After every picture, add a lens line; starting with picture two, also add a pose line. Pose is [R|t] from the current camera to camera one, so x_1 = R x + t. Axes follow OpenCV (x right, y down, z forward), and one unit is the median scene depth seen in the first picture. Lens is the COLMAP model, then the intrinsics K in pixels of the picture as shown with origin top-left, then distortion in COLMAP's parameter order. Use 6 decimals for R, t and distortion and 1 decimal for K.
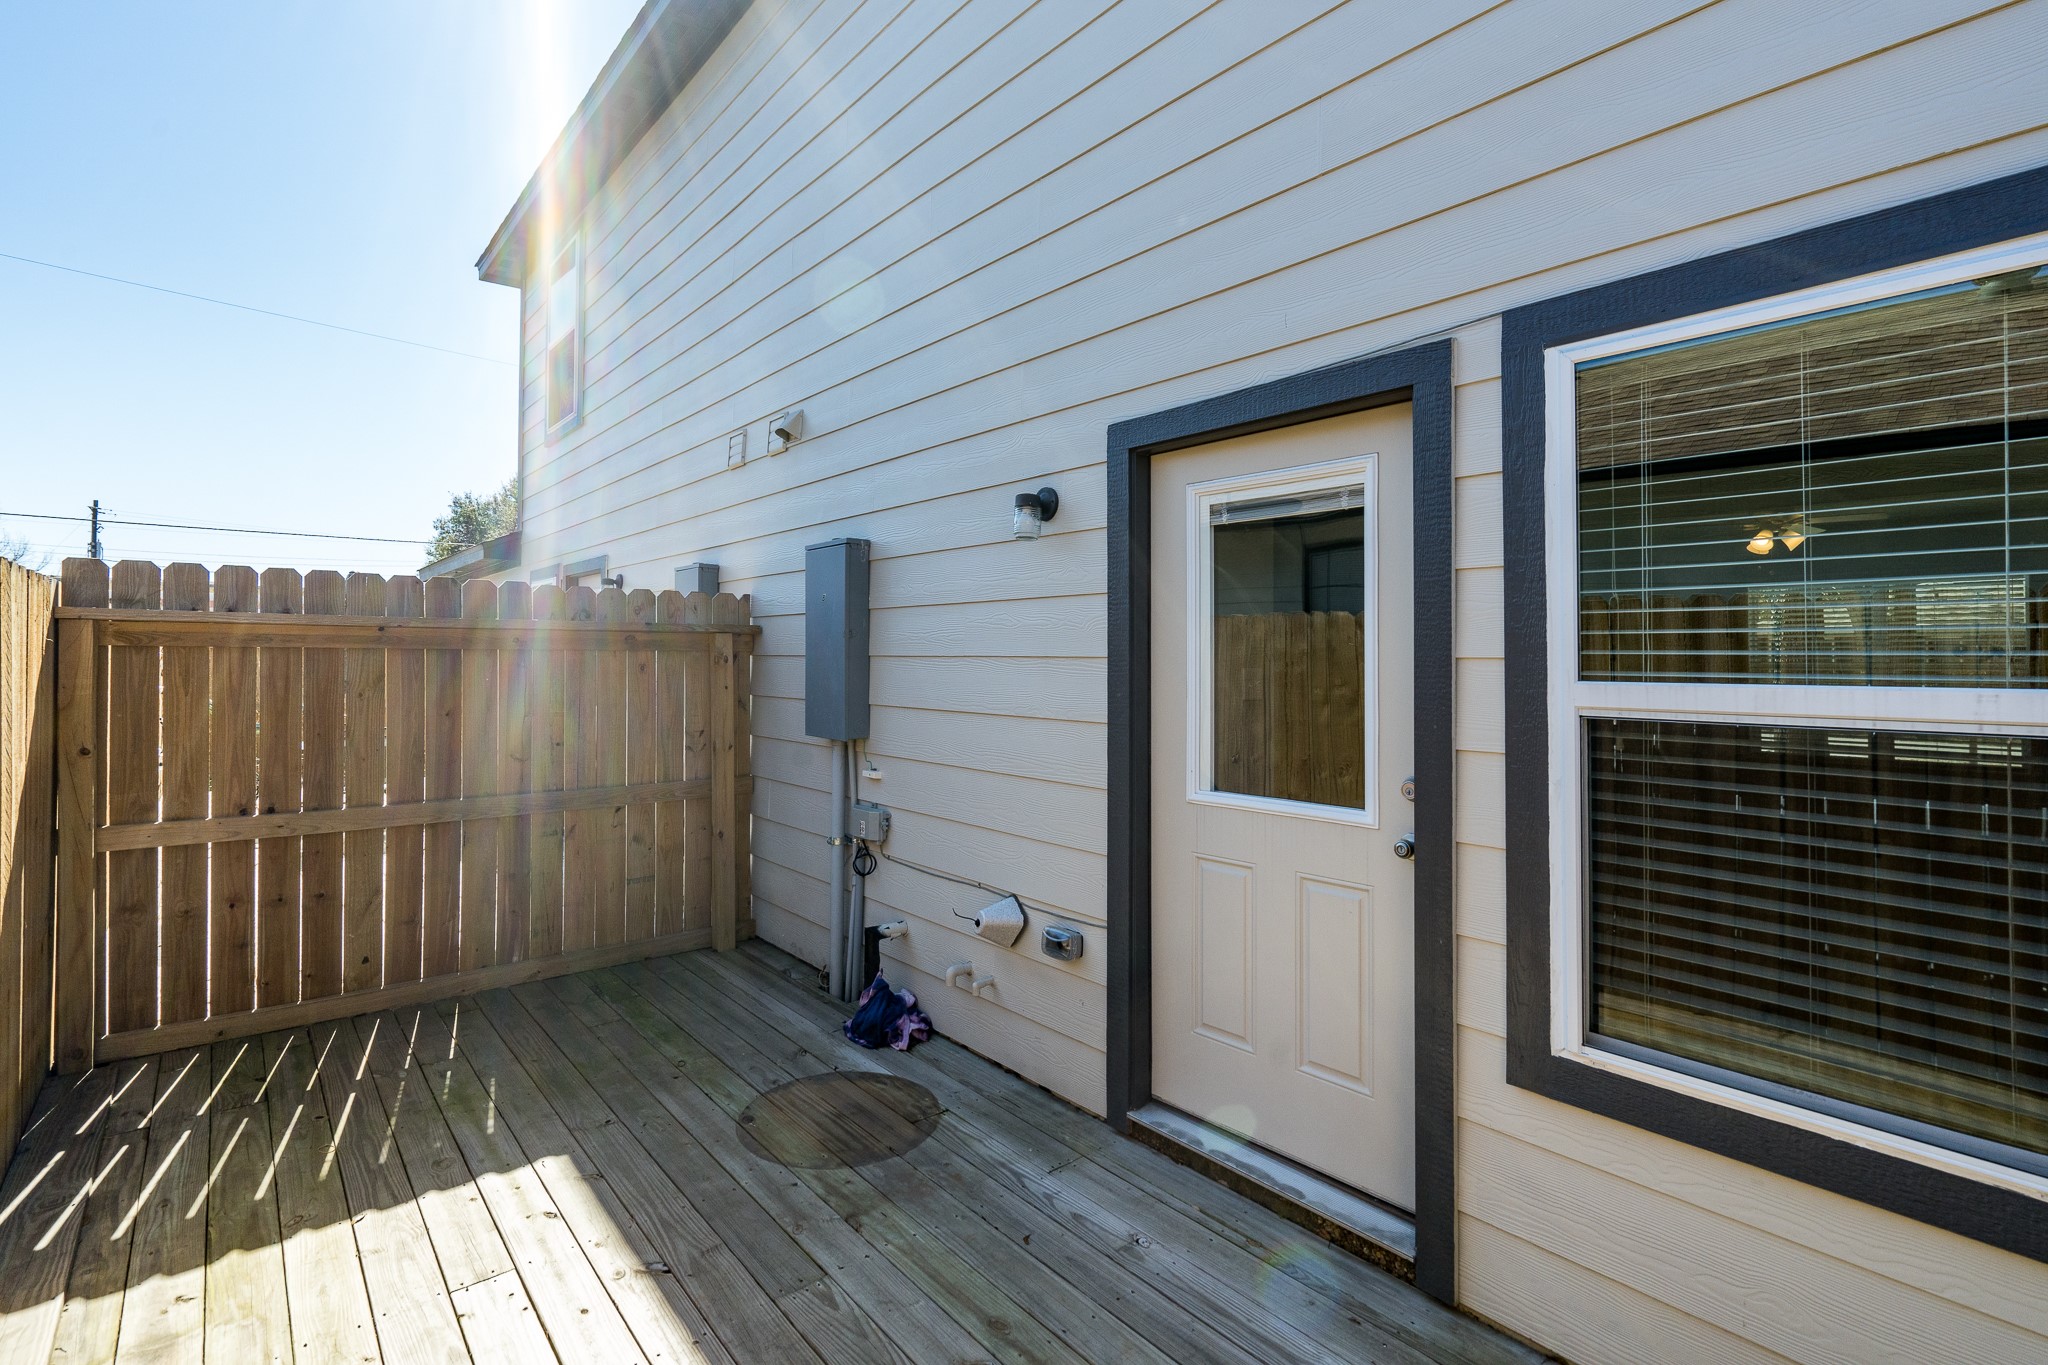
lens RADIAL K [[943.3, 0, 1014.4], [0, 943.3, 647.0], [0, 0, 1]] dist [-0.006469, 0.003394]
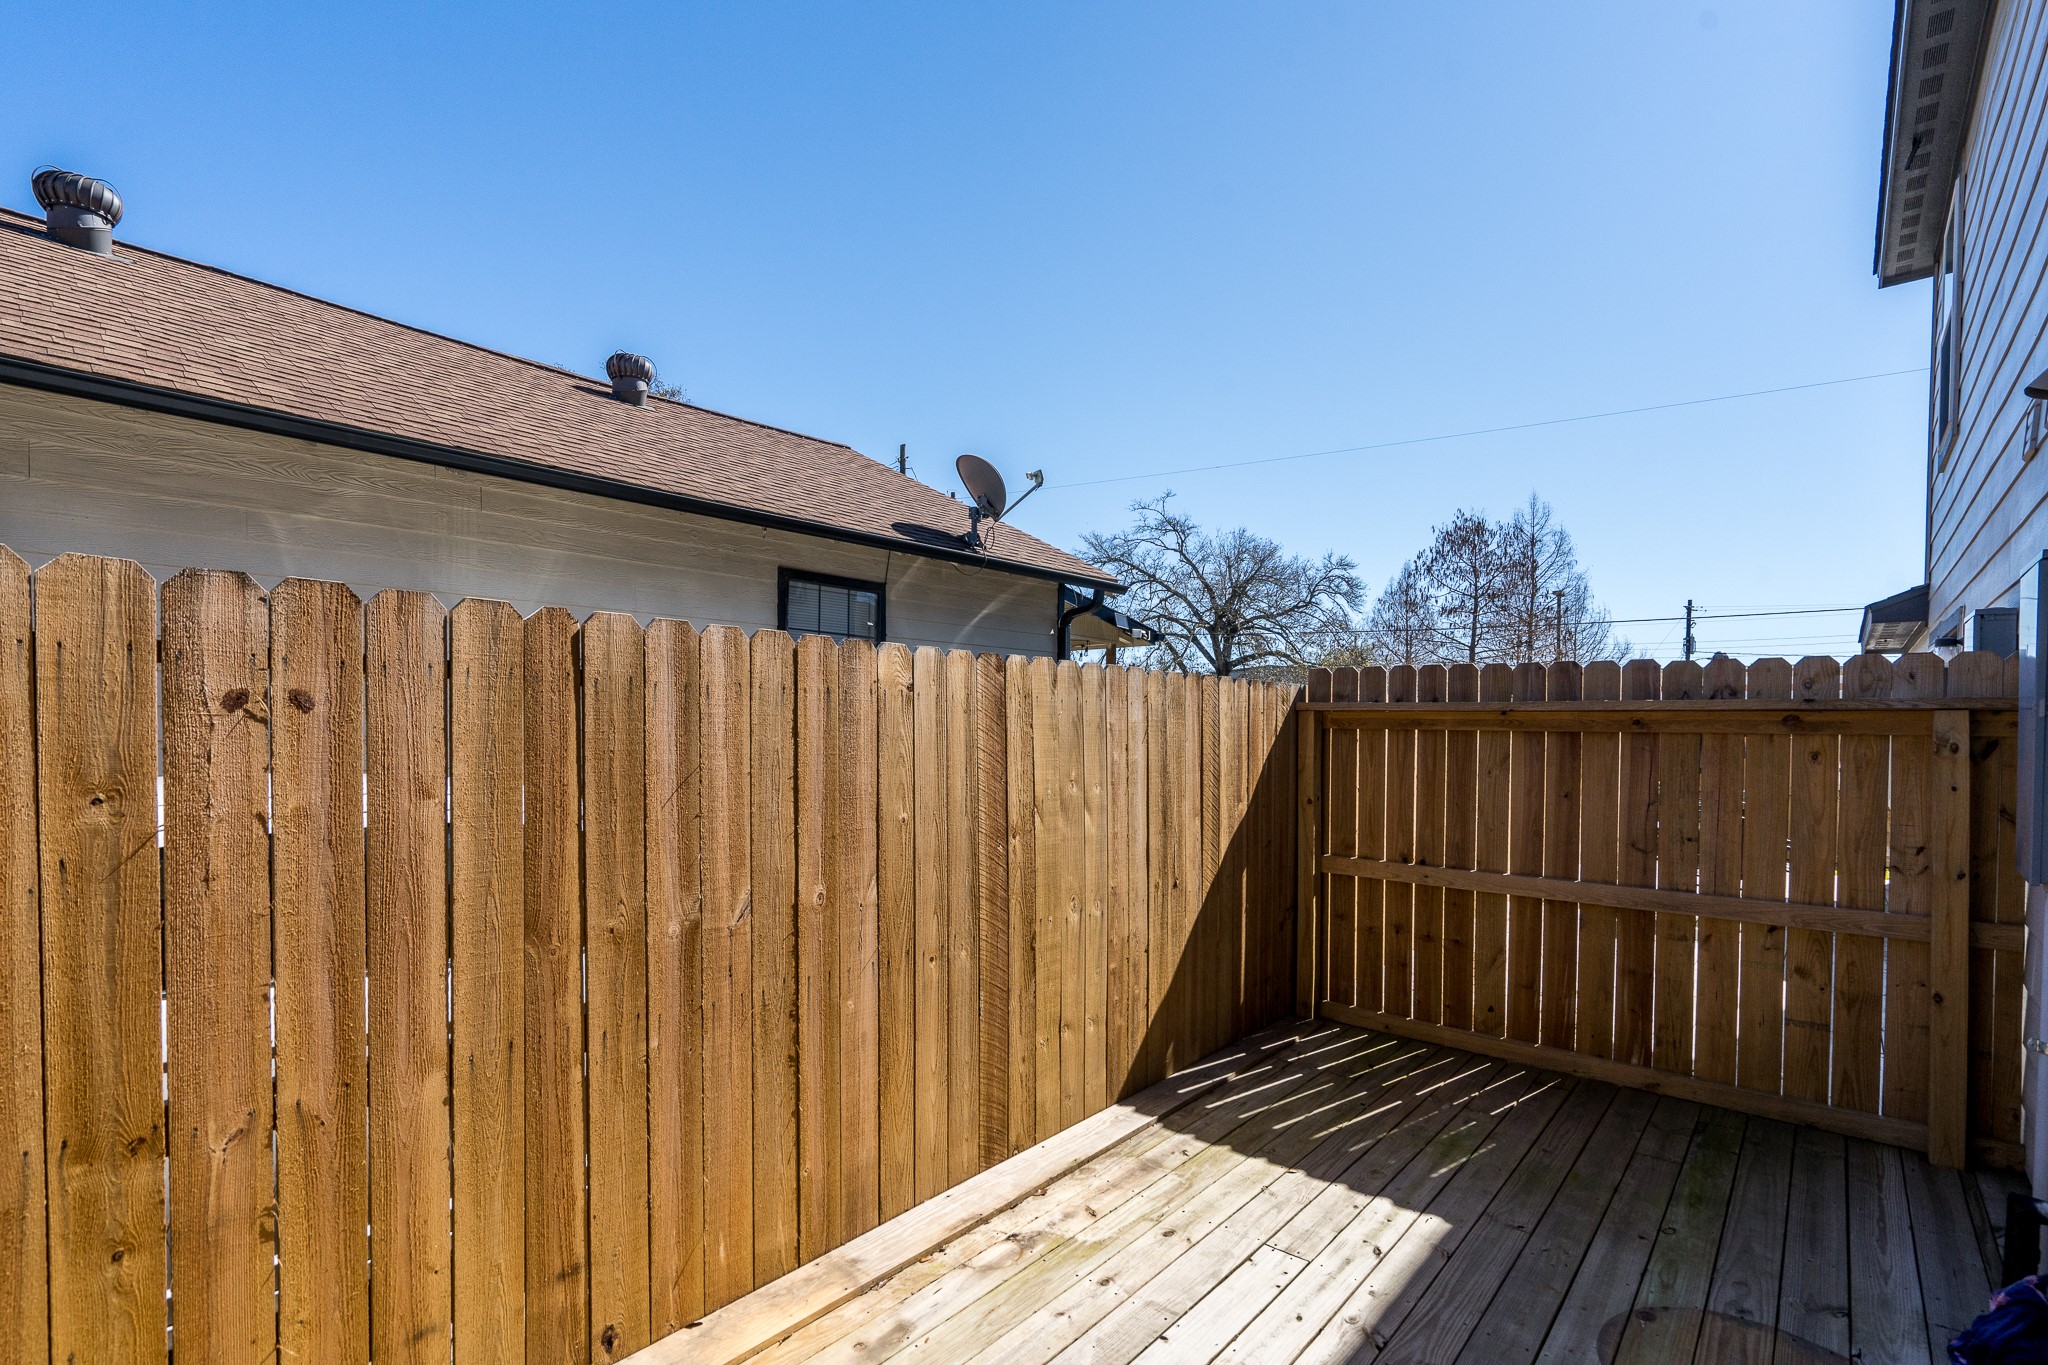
lens RADIAL K [[943.3, 0, 1018.0], [0, 943.3, 742.5], [0, 0, 1]] dist [-0.006469, 0.003394]
pose [[0.165126, 0.013471, -0.986180, 0.413190], [0.000792, 0.999905, 0.013791, -0.000885], [0.986272, -0.003058, 0.165100, 0.335990]]
